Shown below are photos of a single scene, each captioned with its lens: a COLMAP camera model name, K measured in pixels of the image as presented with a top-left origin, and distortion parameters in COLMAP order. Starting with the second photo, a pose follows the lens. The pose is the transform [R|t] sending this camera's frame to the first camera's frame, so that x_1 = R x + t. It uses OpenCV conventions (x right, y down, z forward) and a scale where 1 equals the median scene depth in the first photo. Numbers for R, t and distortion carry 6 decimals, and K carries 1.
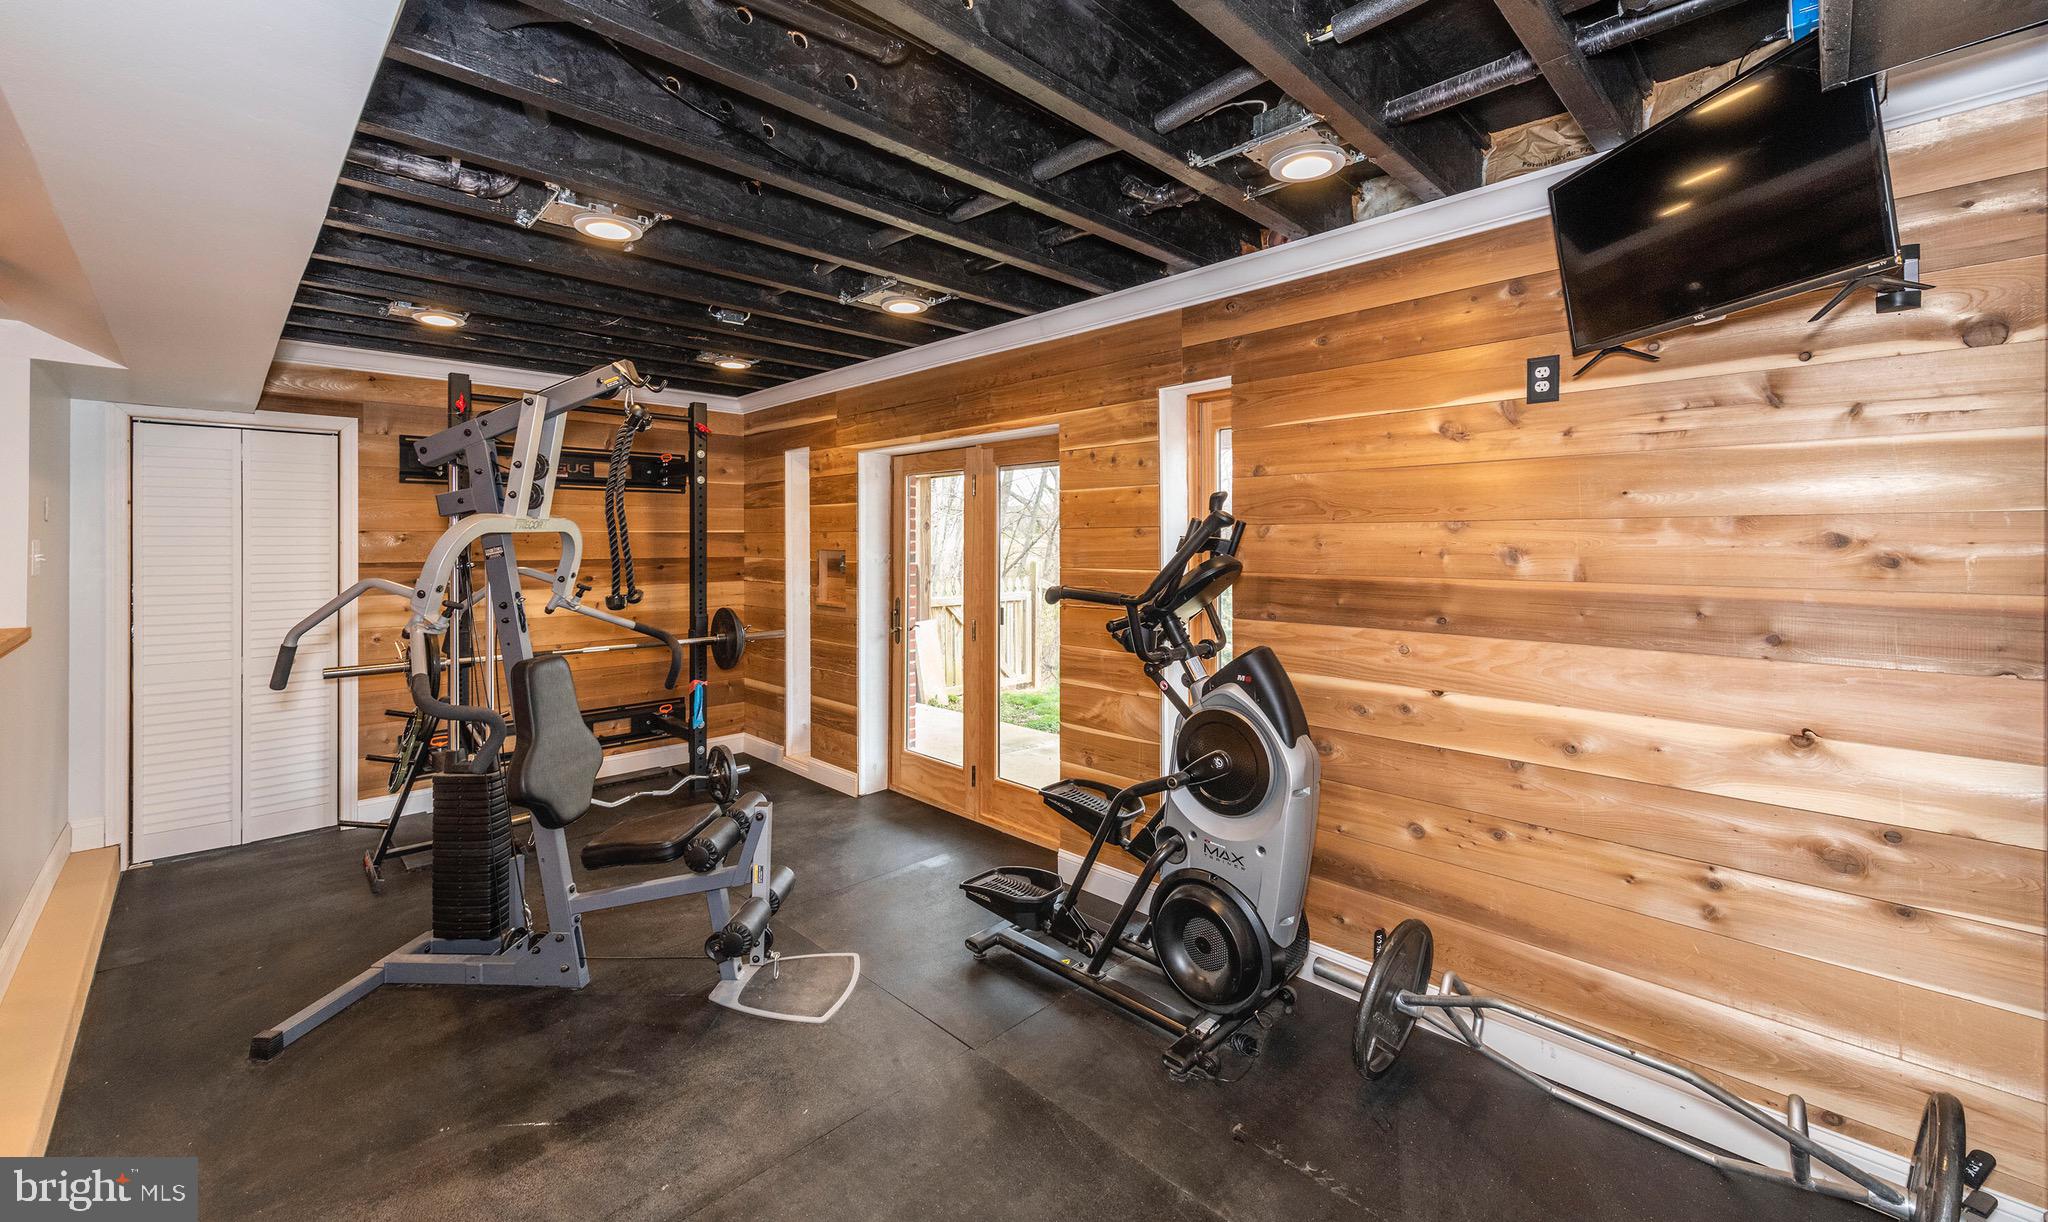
lens RADIAL K [[806.4, 0, 1040.7], [0, 806.4, 543.2], [0, 0, 1]] dist [0.003874, 0.000235]
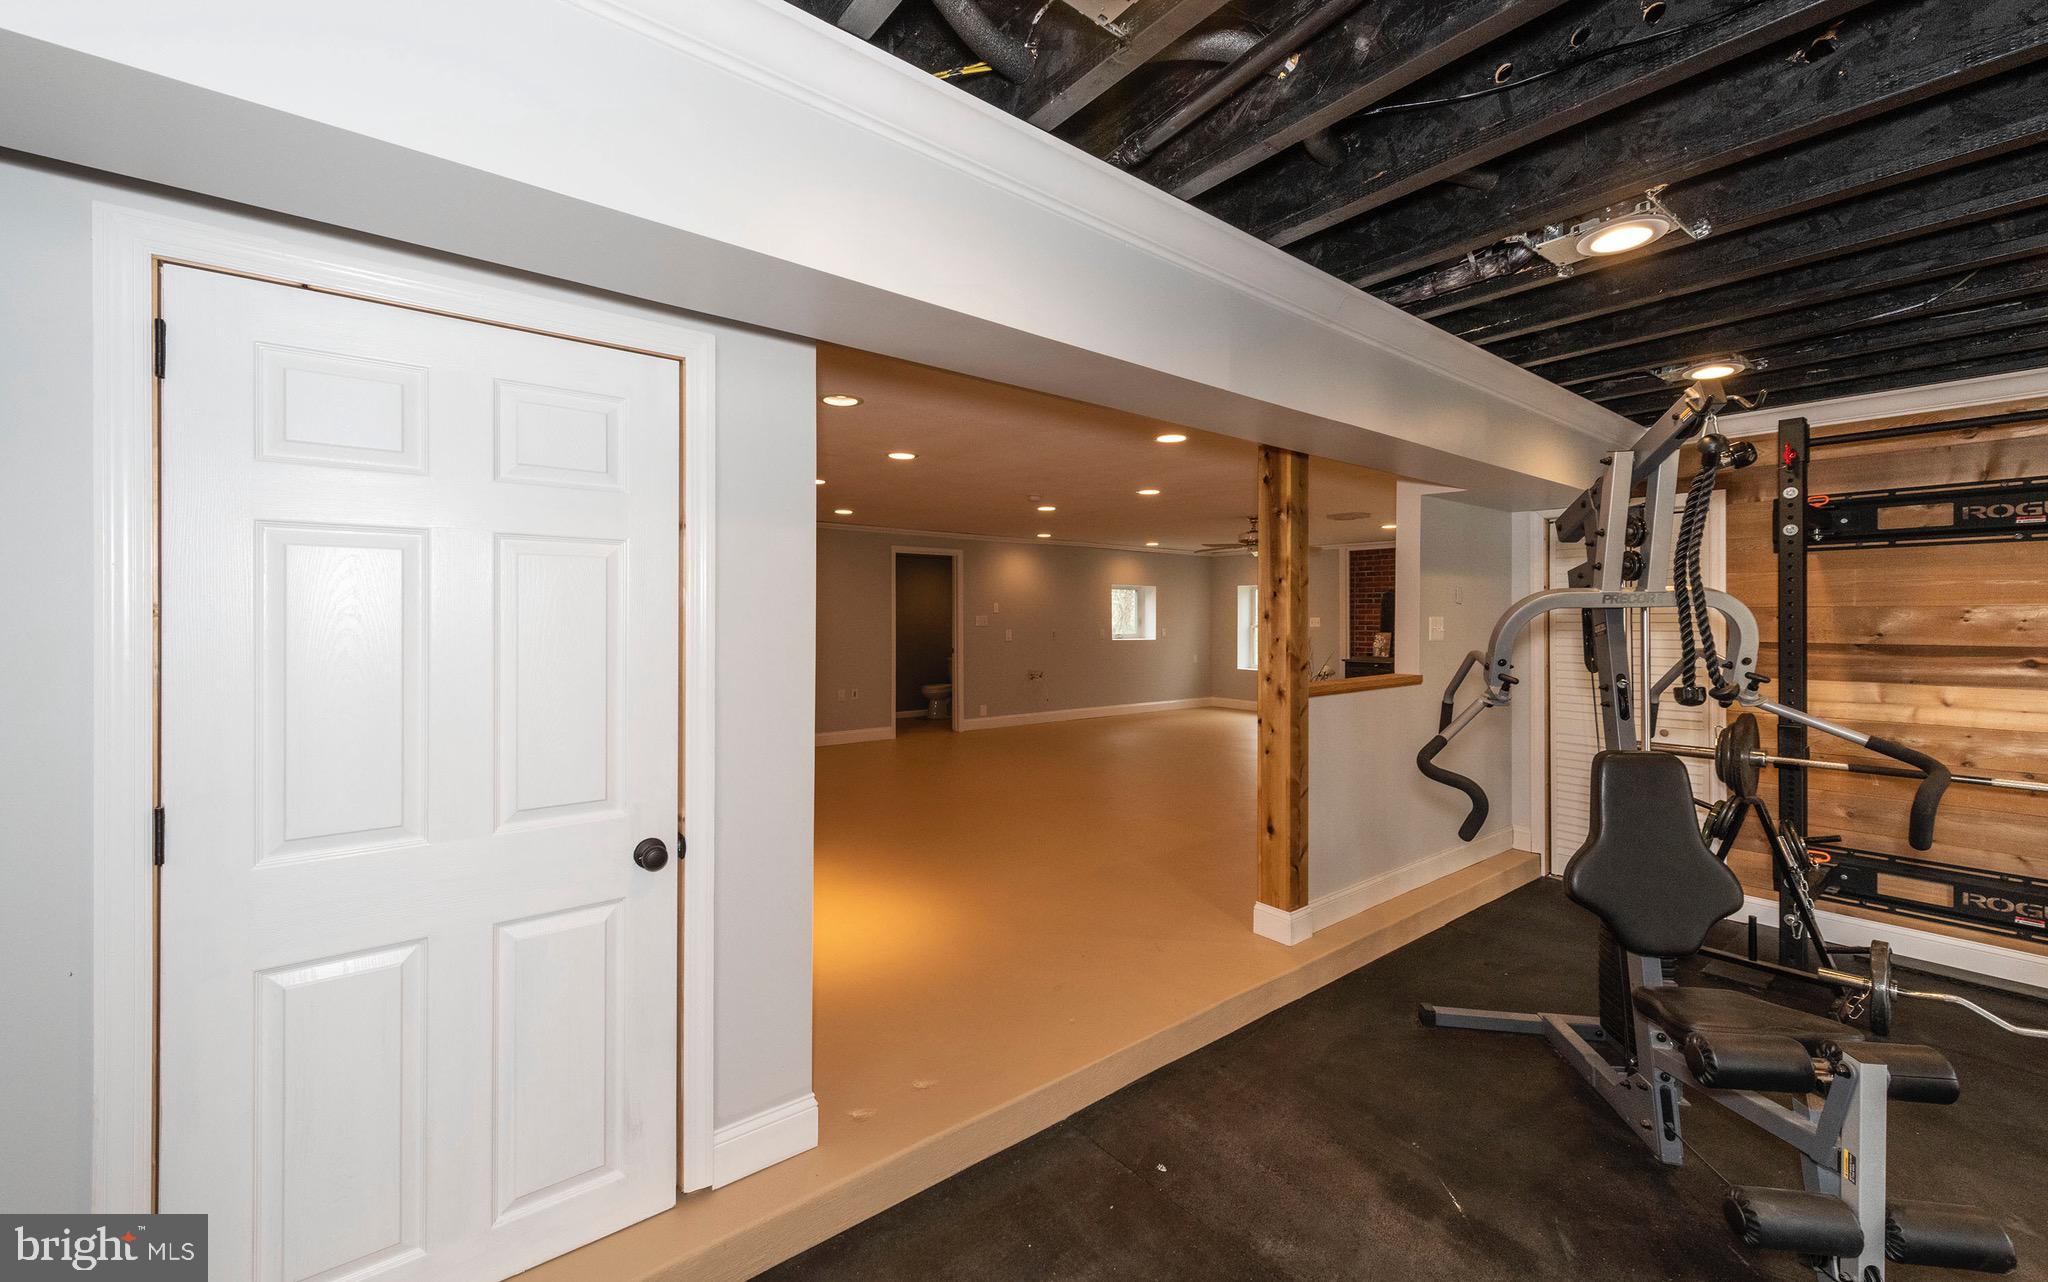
lens RADIAL K [[820.2, 0, 1016.5], [0, 820.2, 625.2], [0, 0, 1]] dist [0.010875, -0.000849]
pose [[-0.127816, 0.004650, -0.991787, 0.376403], [-0.003337, 0.999981, 0.005119, 0.003675], [0.991792, 0.003964, -0.127798, 0.492262]]
